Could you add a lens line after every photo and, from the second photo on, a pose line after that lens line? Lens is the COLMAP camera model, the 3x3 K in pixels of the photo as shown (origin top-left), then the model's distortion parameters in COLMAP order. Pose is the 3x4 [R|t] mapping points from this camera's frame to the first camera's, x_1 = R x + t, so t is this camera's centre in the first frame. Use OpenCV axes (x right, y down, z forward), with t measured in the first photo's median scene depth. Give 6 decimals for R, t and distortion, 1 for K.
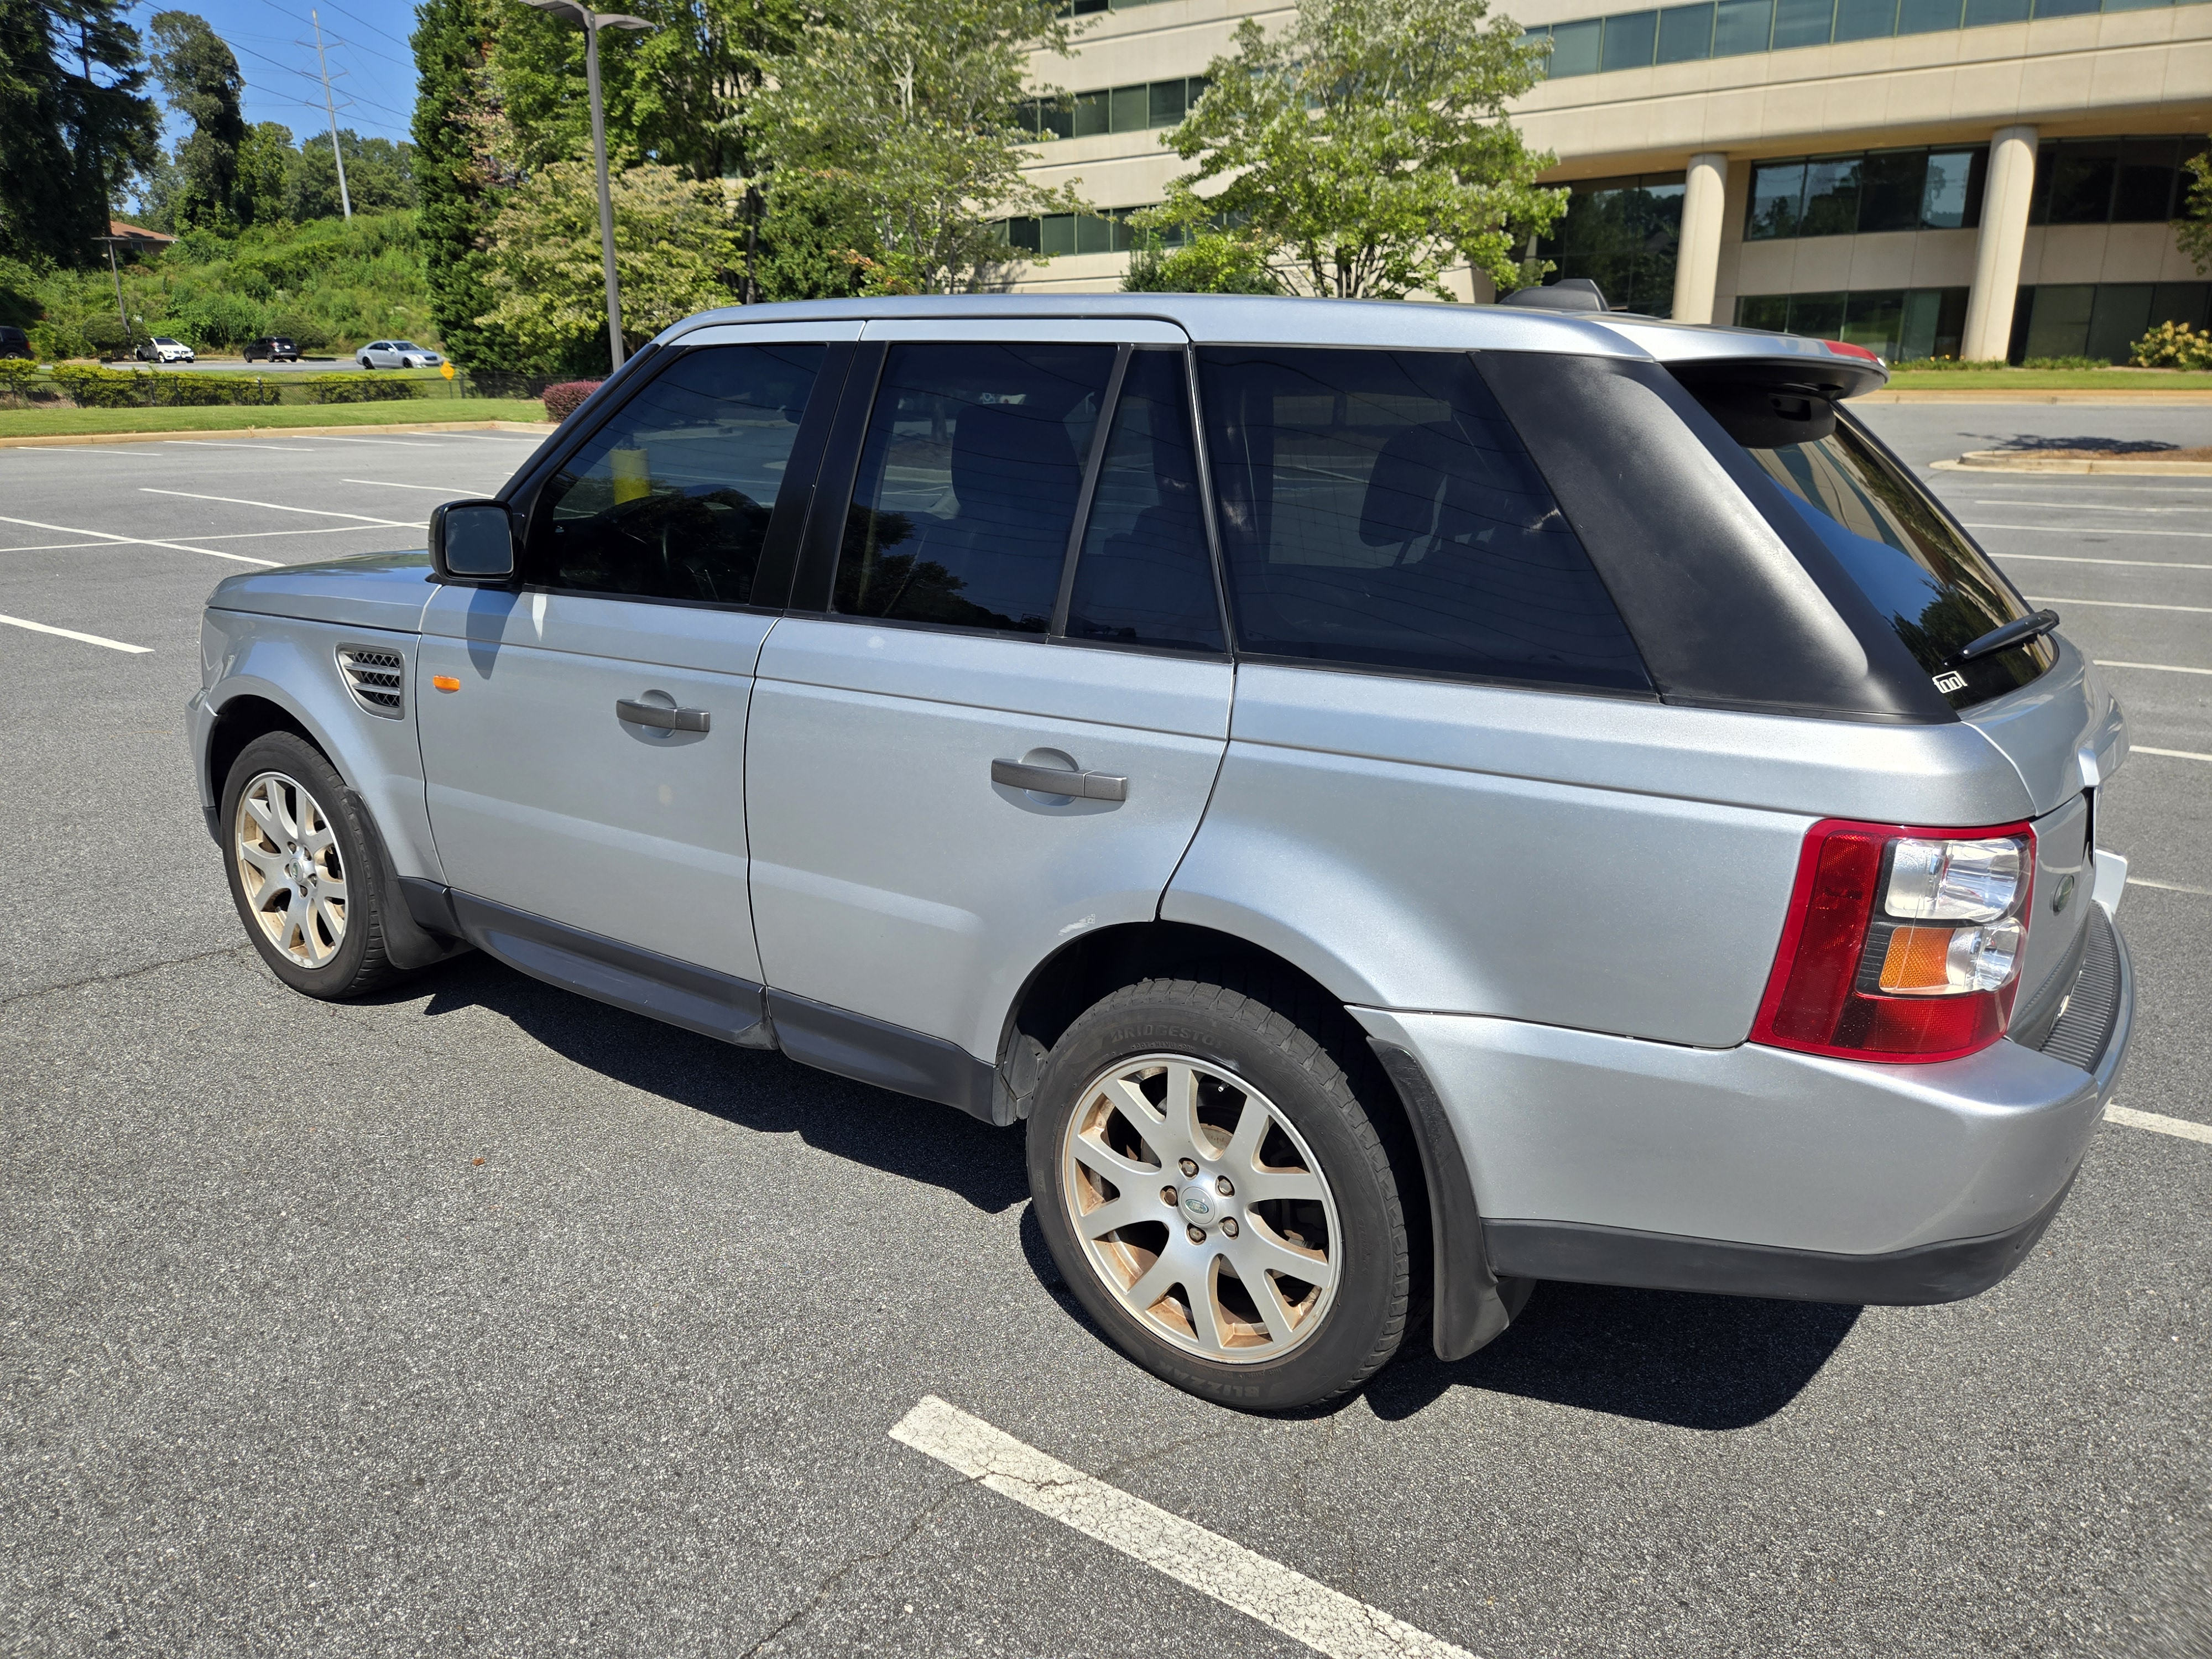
lens RADIAL K [[1503.5, 0, 1065.7], [0, 1503.5, 834.8], [0, 0, 1]] dist [0.060008, -0.047954]
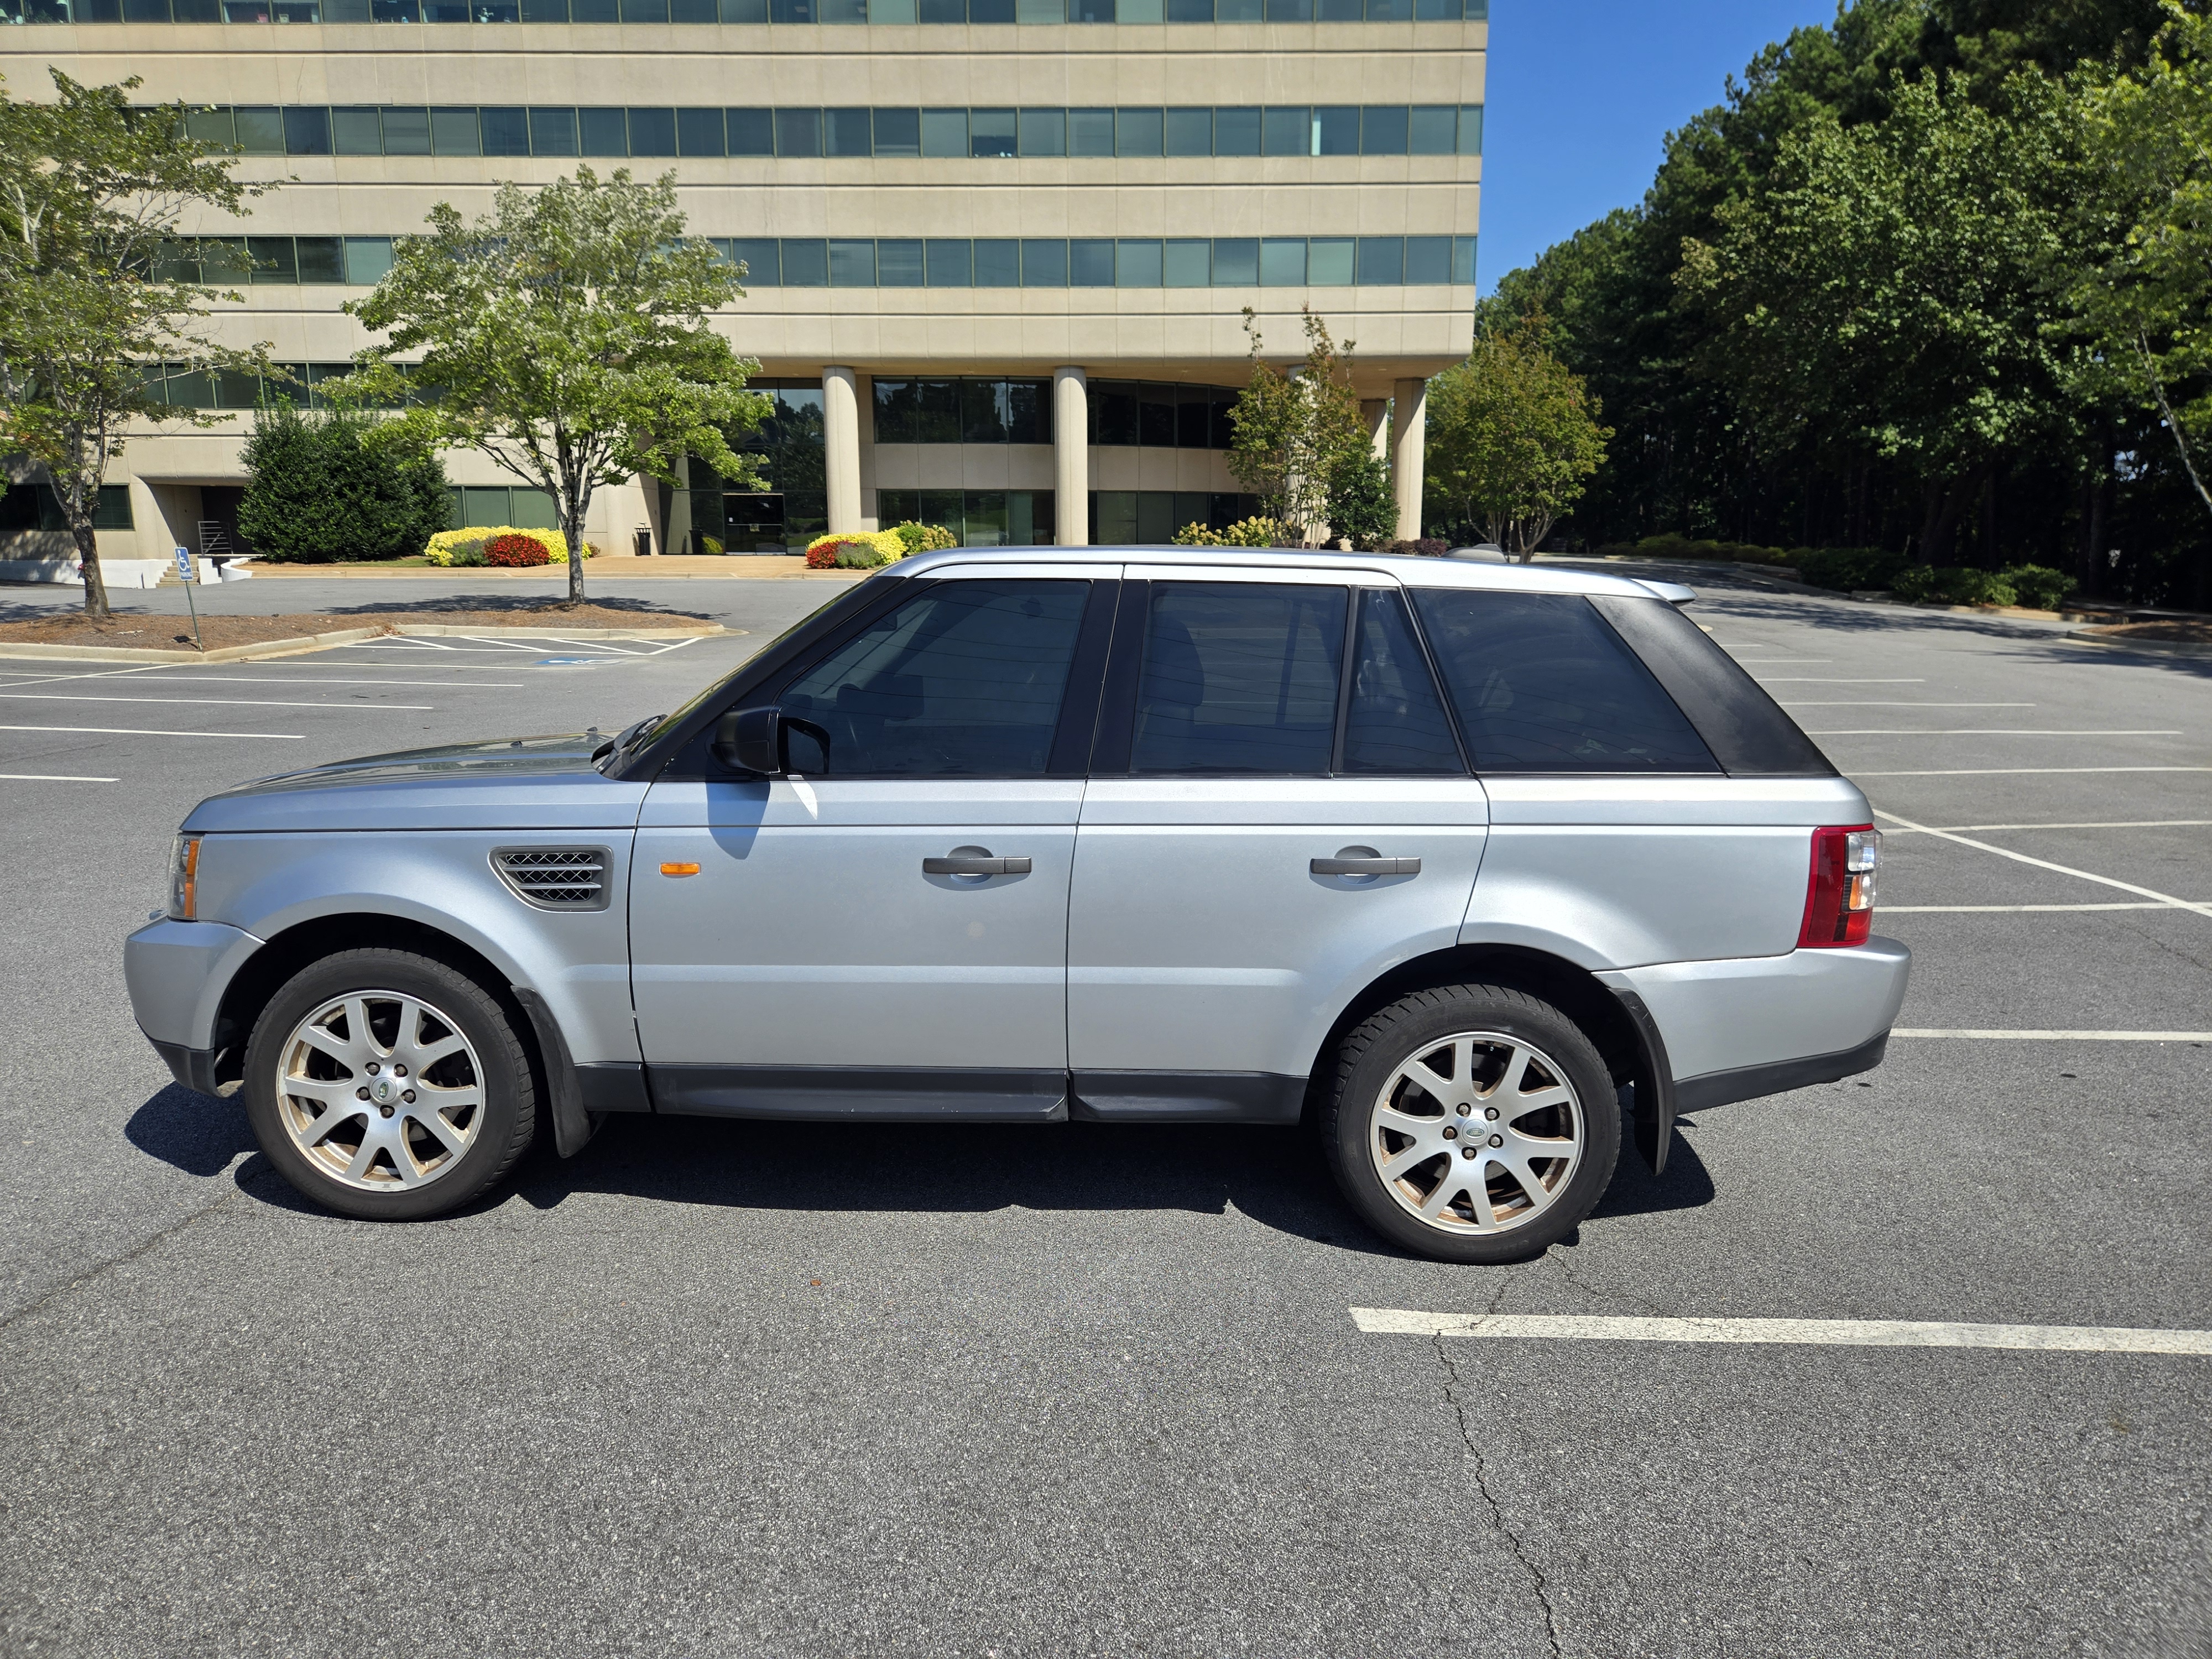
lens RADIAL K [[1524.4, 0, 1106.0], [0, 1524.4, 829.5], [0, 0, 1]] dist [0.054753, -0.053012]
pose [[0.830617, -0.089433, 0.549616, -0.078766], [0.150056, 0.986455, -0.066260, -0.000811], [-0.536245, 0.137510, 0.832786, -0.010155]]
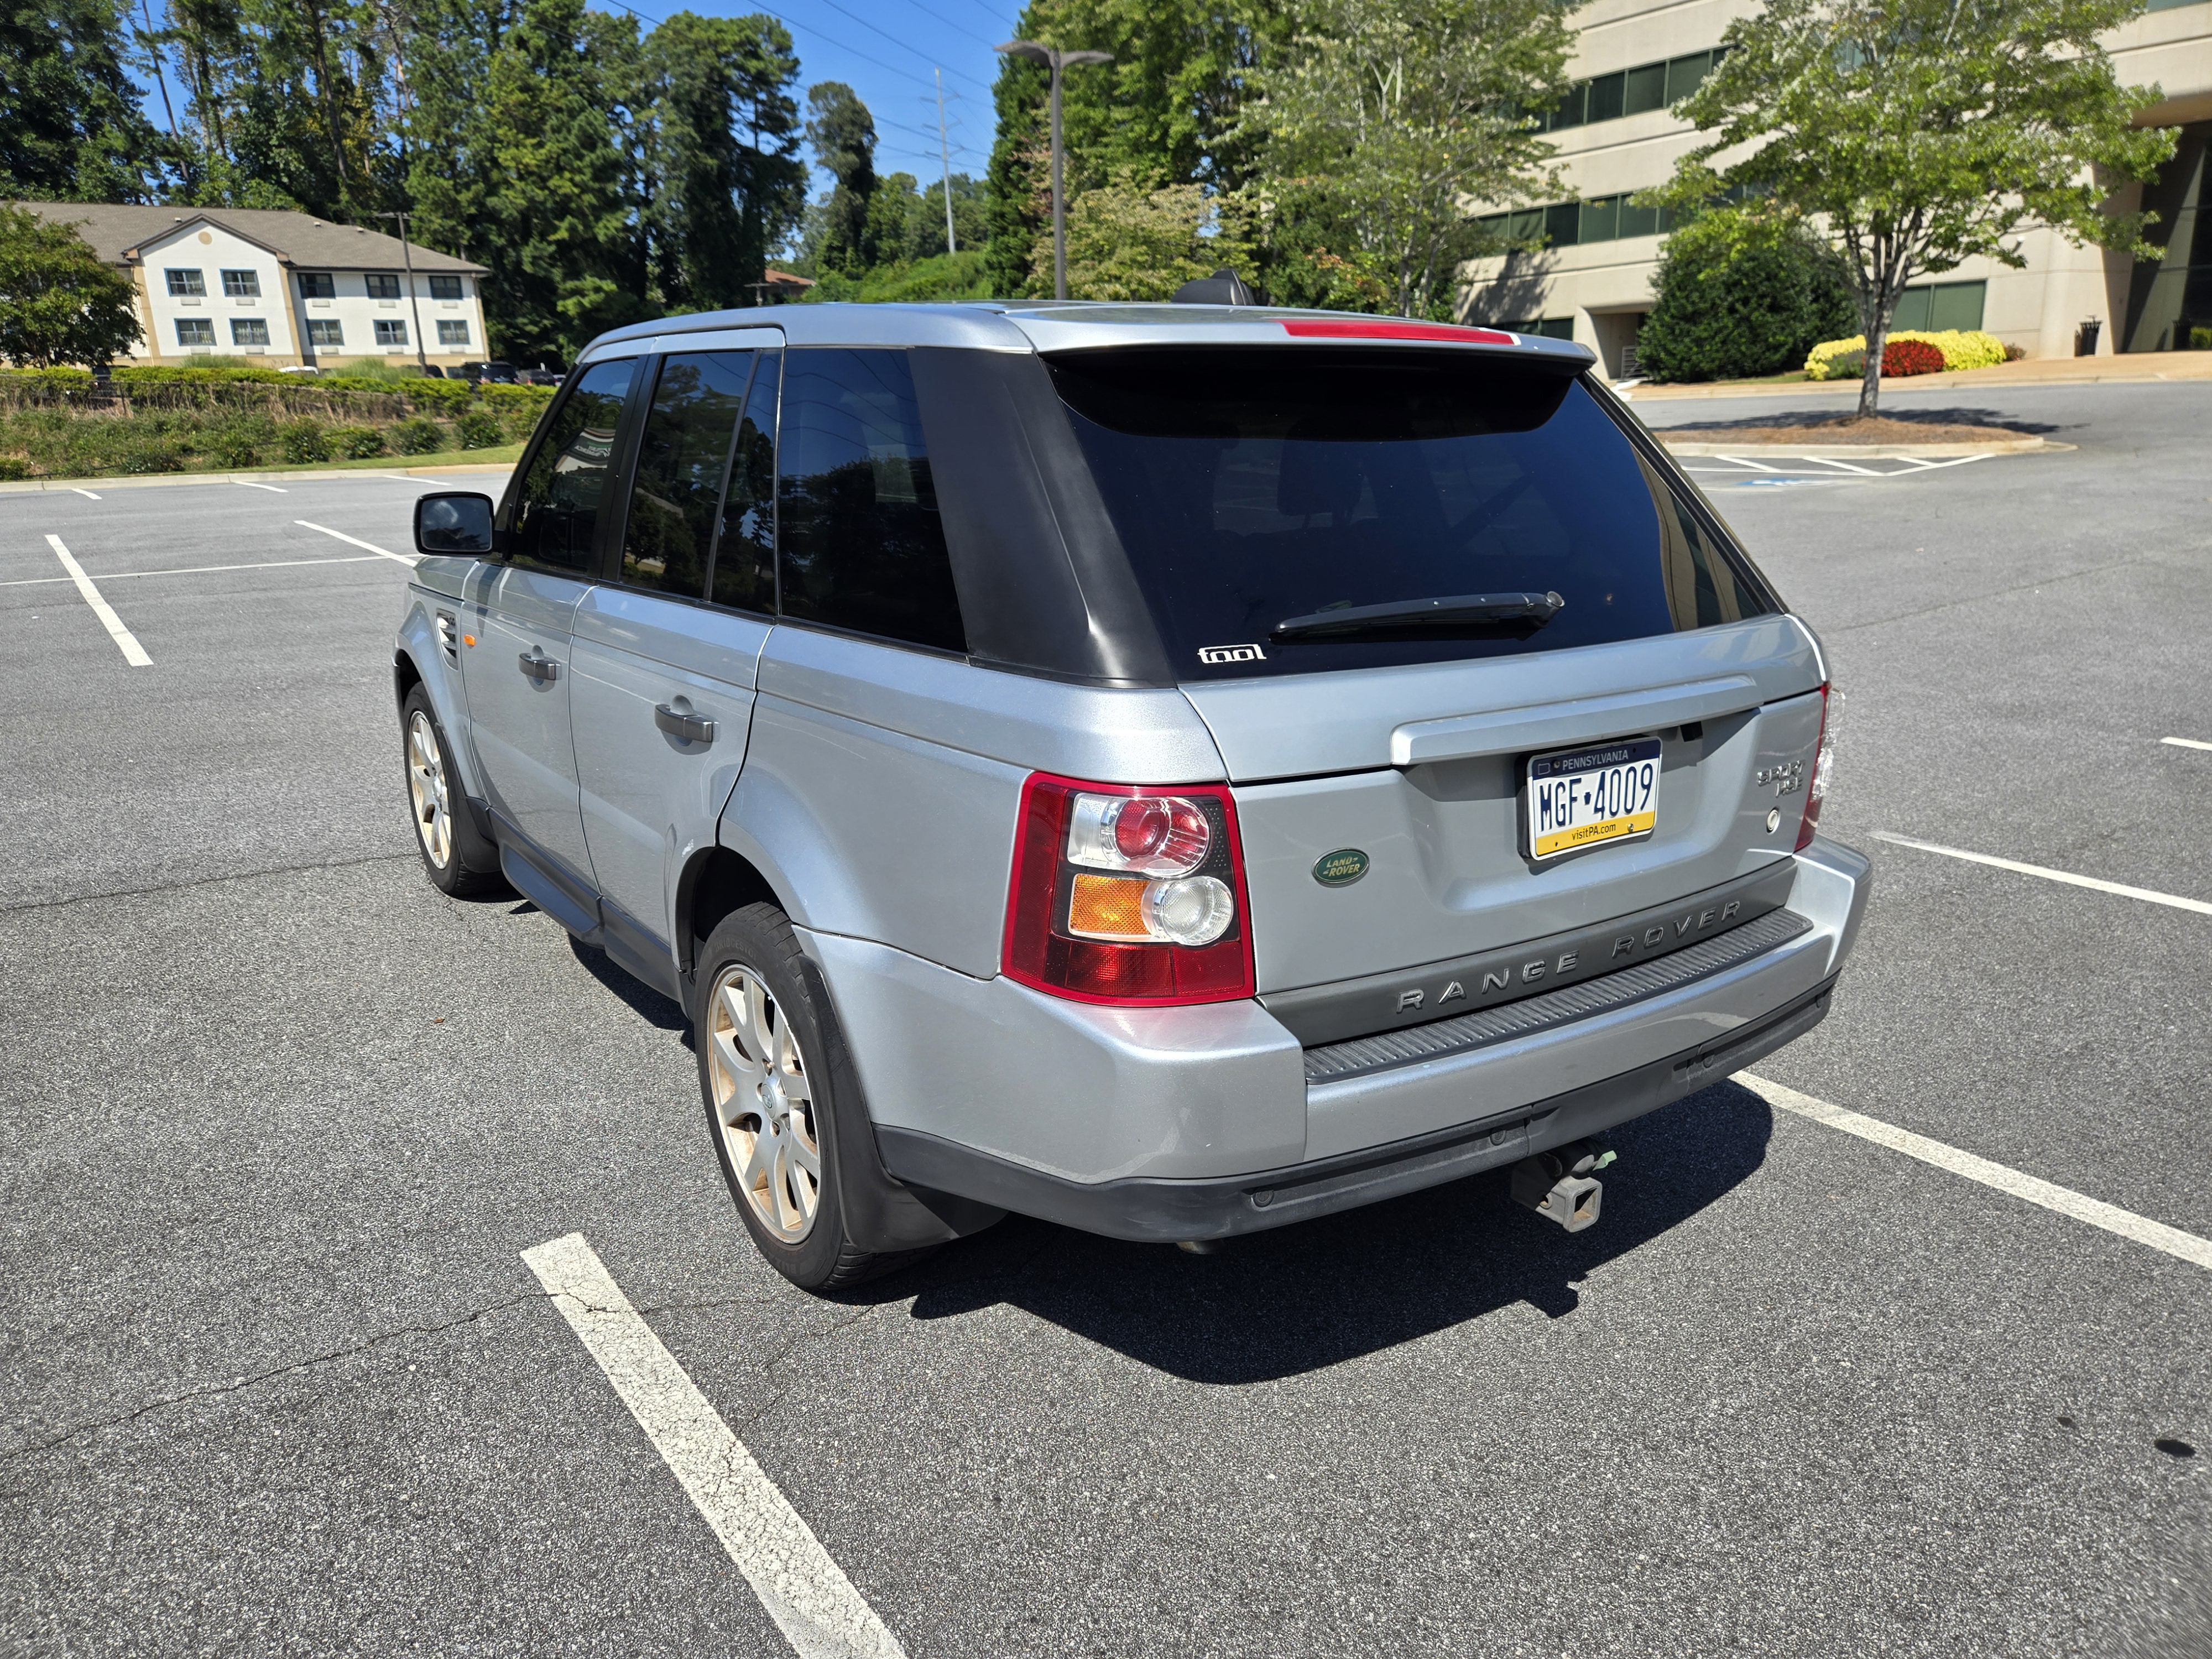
lens RADIAL K [[1503.5, 0, 1065.7], [0, 1503.5, 834.8], [0, 0, 1]] dist [0.060008, -0.047954]
pose [[0.937052, 0.070252, -0.342051, 0.050584], [-0.071298, 0.997410, 0.009531, 0.001316], [0.341835, 0.015456, 0.939633, -0.000038]]
